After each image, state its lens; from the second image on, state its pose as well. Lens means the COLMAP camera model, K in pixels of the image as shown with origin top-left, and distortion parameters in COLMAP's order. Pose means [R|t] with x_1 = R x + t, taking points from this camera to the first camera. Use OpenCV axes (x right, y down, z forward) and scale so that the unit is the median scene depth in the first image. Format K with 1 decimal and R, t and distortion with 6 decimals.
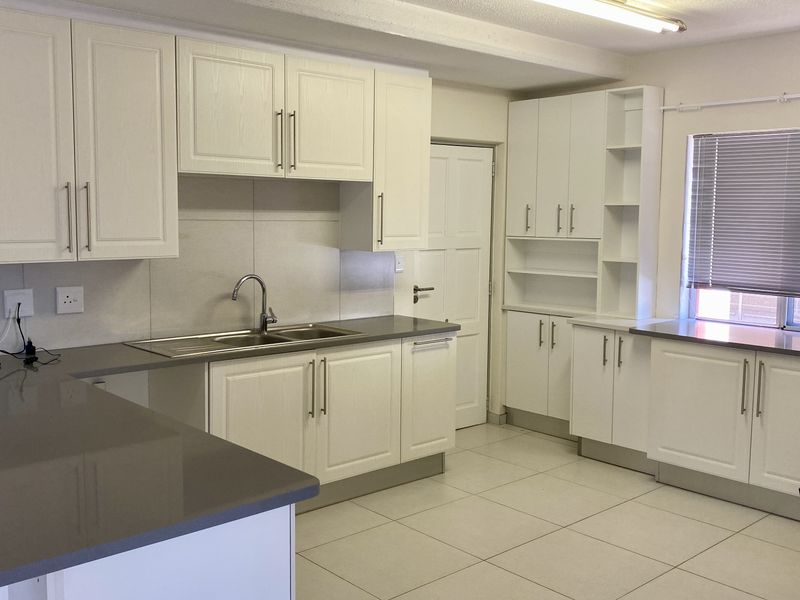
lens RADIAL K [[821.0, 0, 400.0], [0, 821.0, 300.0], [0, 0, 1]] dist [0.181249, -0.399287]
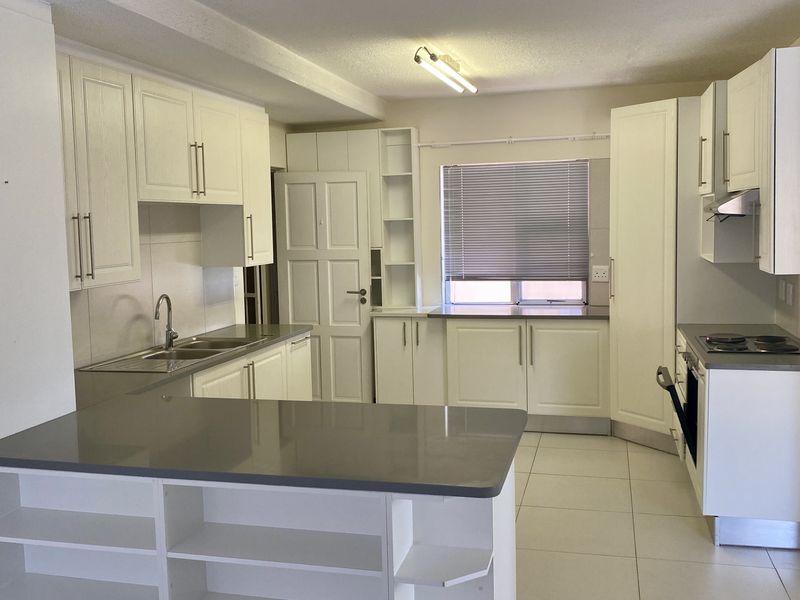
lens RADIAL K [[821.0, 0, 400.0], [0, 821.0, 300.0], [0, 0, 1]] dist [0.181249, -0.399287]
pose [[0.834972, -0.084179, 0.543816, -0.461281], [0.093221, 0.995585, 0.010978, -0.006230], [-0.542339, 0.041529, 0.839132, -0.056332]]
